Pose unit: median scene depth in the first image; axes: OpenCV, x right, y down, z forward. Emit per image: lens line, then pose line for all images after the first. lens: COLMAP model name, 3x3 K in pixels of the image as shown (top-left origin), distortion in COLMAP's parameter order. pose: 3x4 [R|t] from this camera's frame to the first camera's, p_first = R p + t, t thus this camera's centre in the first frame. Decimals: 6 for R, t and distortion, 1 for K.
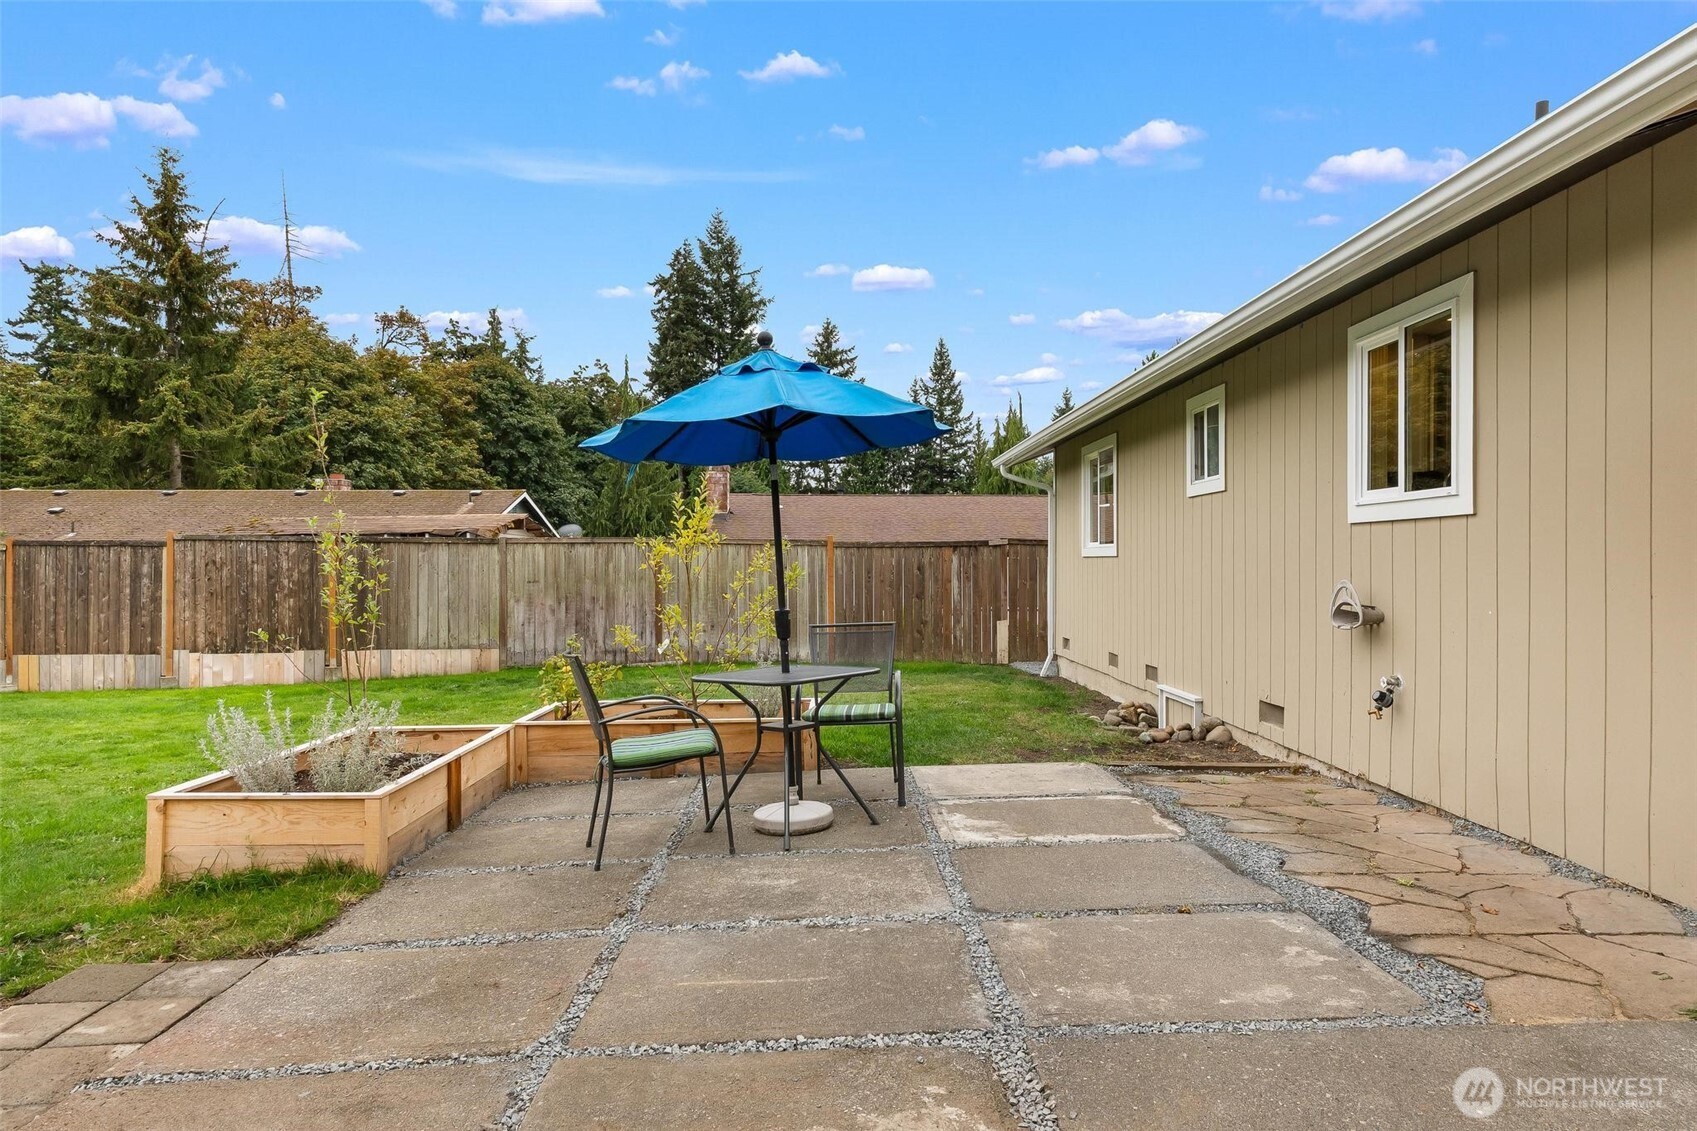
lens RADIAL K [[1003.6, 0, 847.9], [0, 1003.6, 564.0], [0, 0, 1]] dist [0.009113, 0.002318]
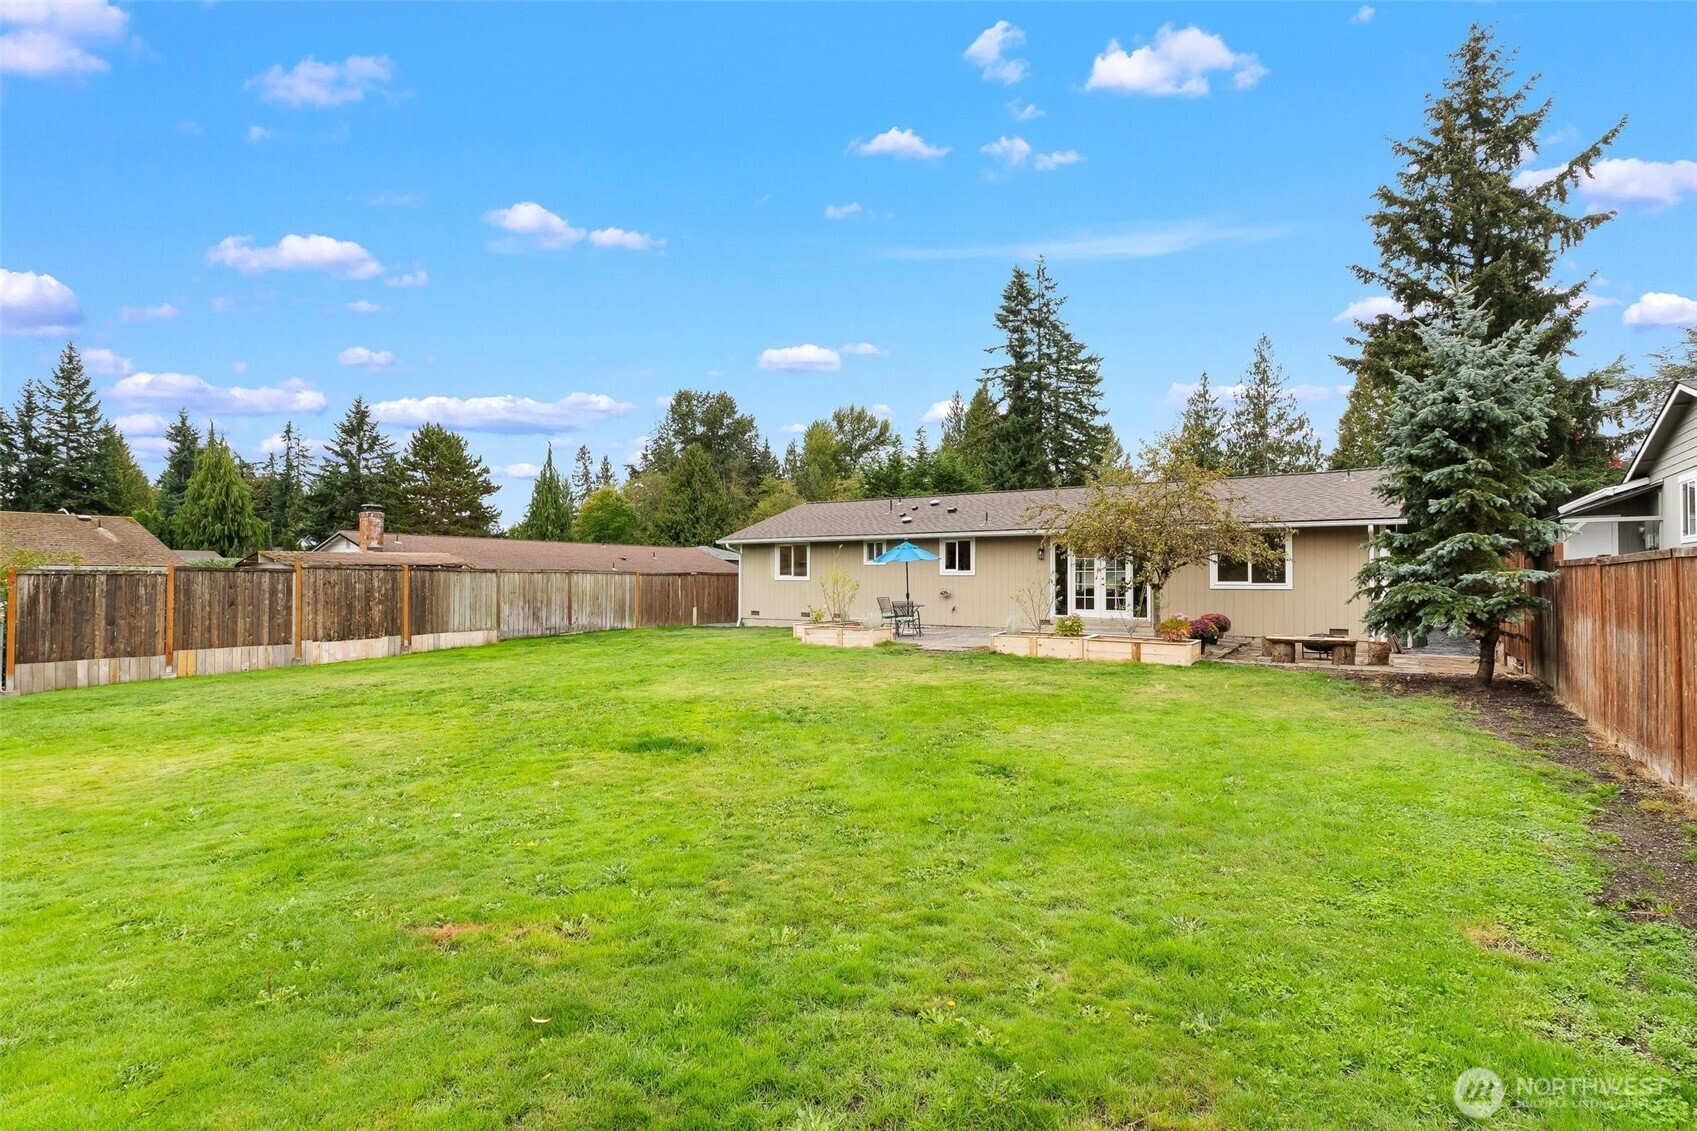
lens RADIAL K [[834.1, 0, 851.8], [0, 834.1, 562.9], [0, 0, 1]] dist [0.009185, 0.000479]
pose [[0.566555, 0.017790, 0.823832, -1.233053], [-0.000181, 0.999770, -0.021465, -0.004454], [-0.824024, 0.012012, 0.566428, -0.388372]]
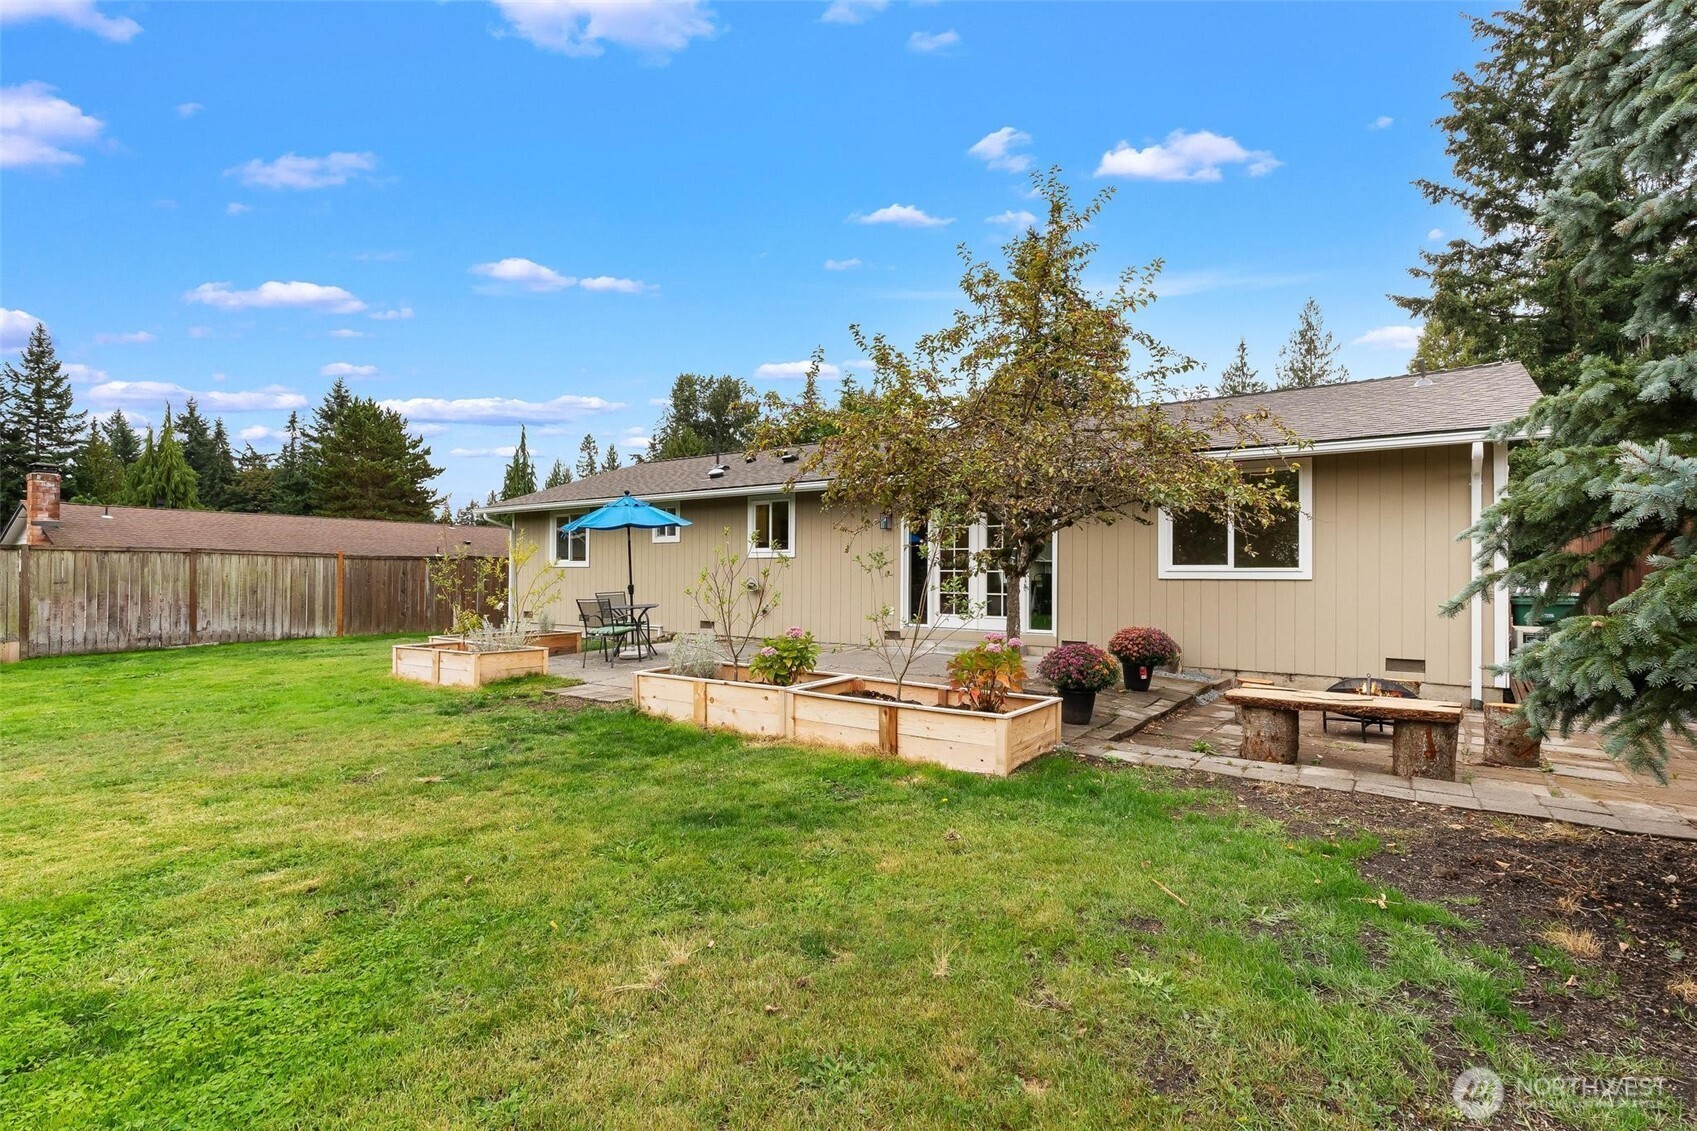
lens RADIAL K [[834.1, 0, 853.2], [0, 834.1, 561.8], [0, 0, 1]] dist [0.009185, 0.000479]
pose [[0.605210, 0.017009, 0.795884, -0.536840], [-0.004165, 0.999826, -0.018201, 0.007368], [-0.796055, 0.007701, 0.605175, -0.329187]]
